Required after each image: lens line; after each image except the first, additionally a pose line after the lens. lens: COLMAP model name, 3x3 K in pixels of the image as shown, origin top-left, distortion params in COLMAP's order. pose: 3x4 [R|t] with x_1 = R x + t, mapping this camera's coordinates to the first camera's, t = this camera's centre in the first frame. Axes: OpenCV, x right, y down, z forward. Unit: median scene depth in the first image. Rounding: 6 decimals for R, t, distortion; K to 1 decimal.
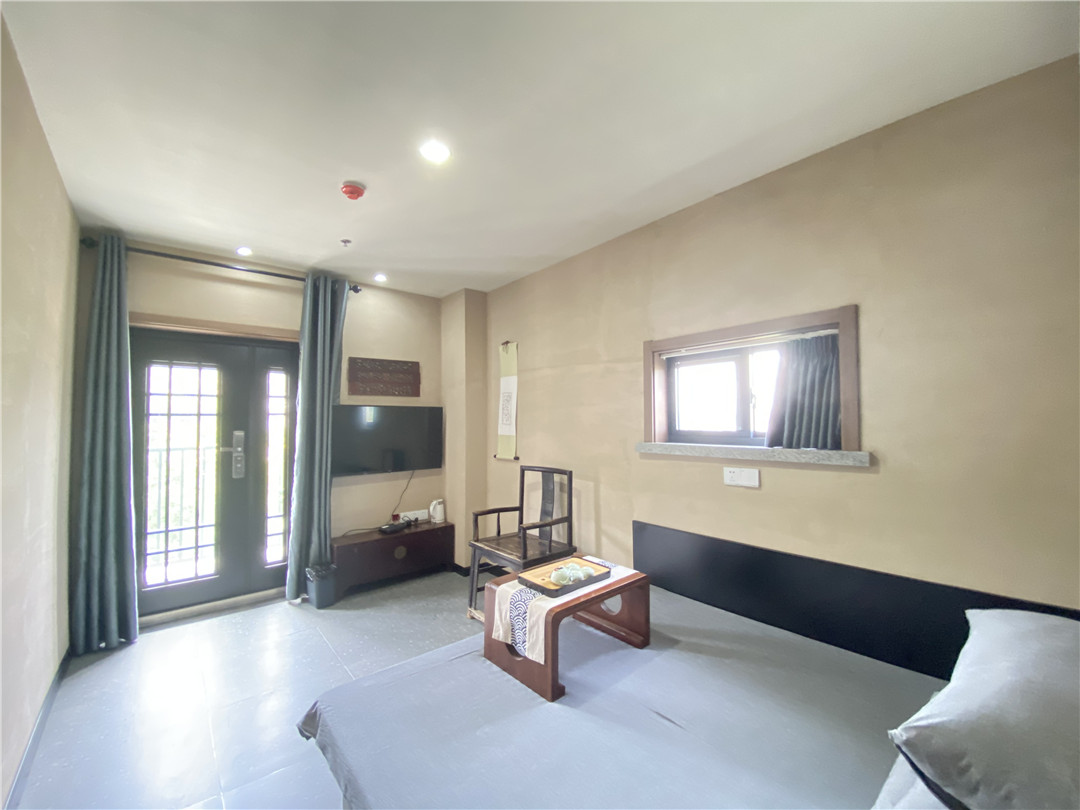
lens RADIAL K [[439.5, 0, 545.0], [0, 439.5, 403.3], [0, 0, 1]] dist [0.041493, -0.031708]
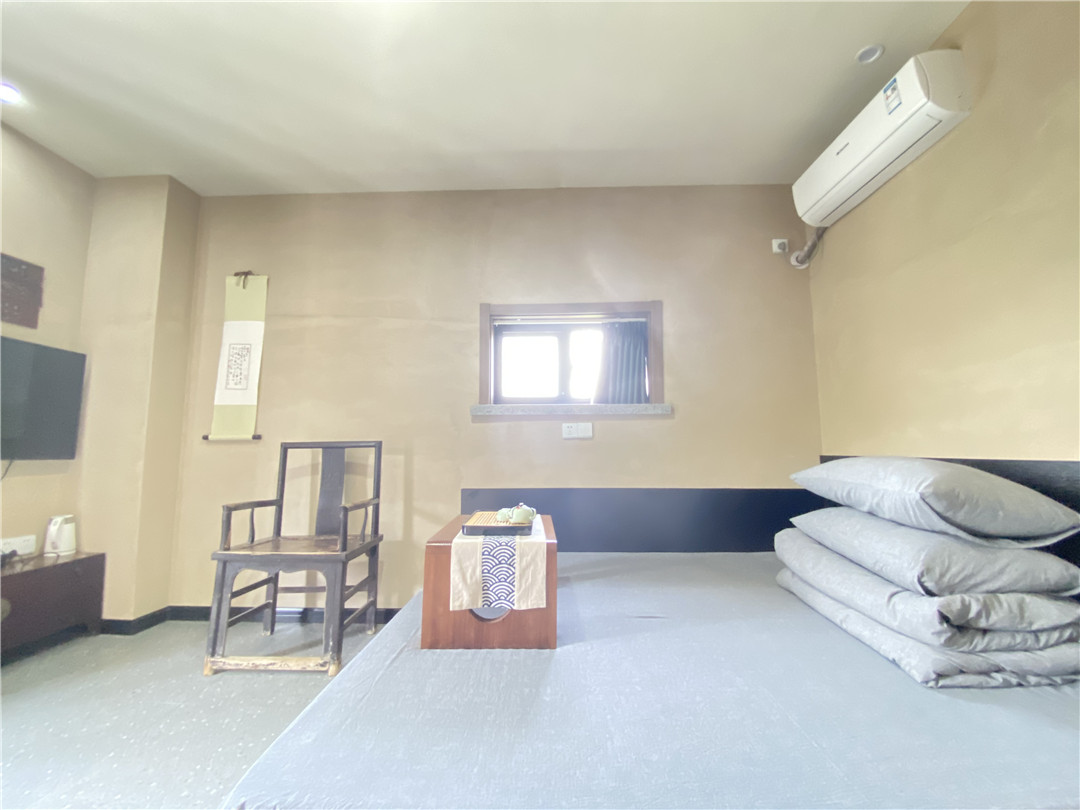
lens RADIAL K [[439.5, 0, 545.0], [0, 439.5, 403.3], [0, 0, 1]] dist [0.041493, -0.031708]
pose [[0.666715, 0.077500, 0.741272, -0.349566], [-0.027947, 0.996479, -0.079046, 0.139038], [-0.744788, 0.031985, 0.666534, 0.219496]]
